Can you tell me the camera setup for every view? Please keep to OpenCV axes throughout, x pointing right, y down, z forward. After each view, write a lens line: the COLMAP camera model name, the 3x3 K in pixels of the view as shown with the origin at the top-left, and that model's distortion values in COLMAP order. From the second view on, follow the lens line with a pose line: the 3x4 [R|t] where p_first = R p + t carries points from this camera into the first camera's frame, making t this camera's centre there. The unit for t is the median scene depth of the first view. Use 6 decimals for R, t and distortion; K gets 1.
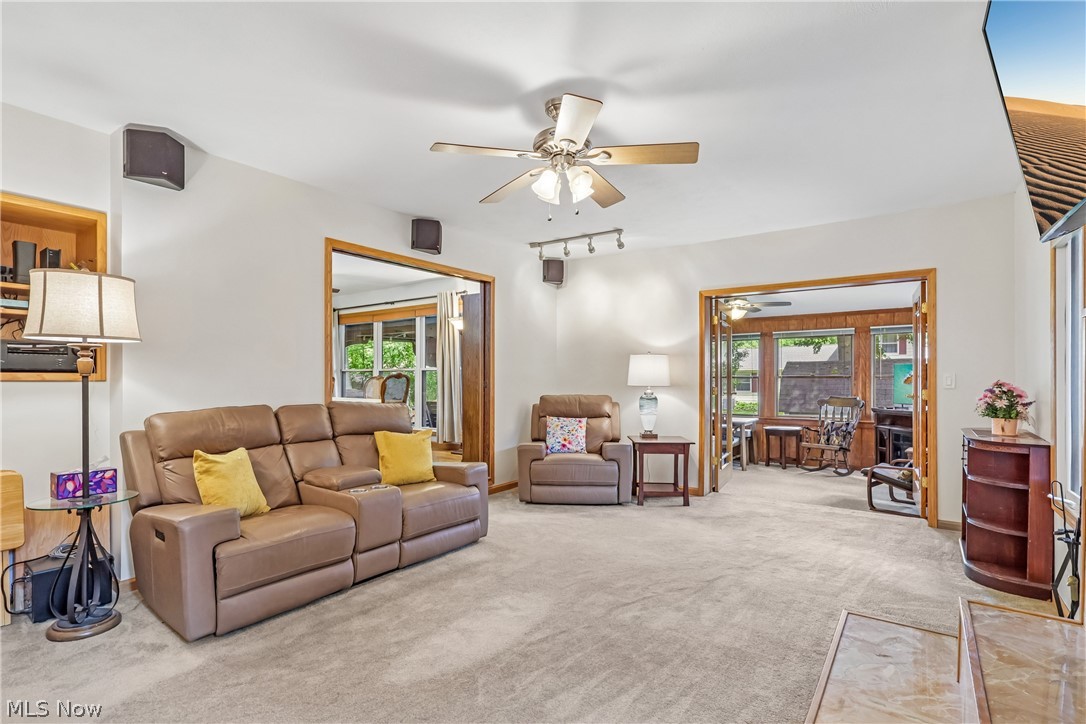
lens RADIAL K [[522.8, 0, 547.5], [0, 522.8, 370.7], [0, 0, 1]] dist [0.000967, -0.001158]
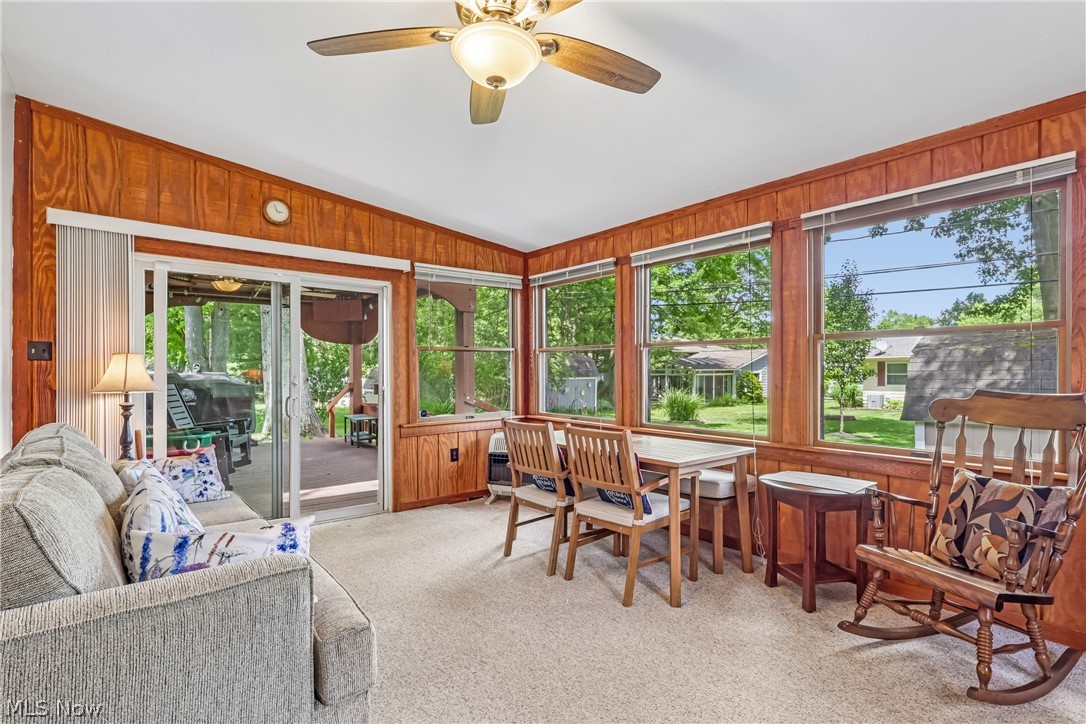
lens RADIAL K [[522.8, 0, 540.6], [0, 522.8, 364.6], [0, 0, 1]] dist [0.000967, -0.001158]
pose [[0.966710, 0.004842, -0.255830, 0.245131], [-0.004729, 0.999988, 0.001059, 0.022572], [0.255832, 0.000186, 0.966721, 0.420688]]
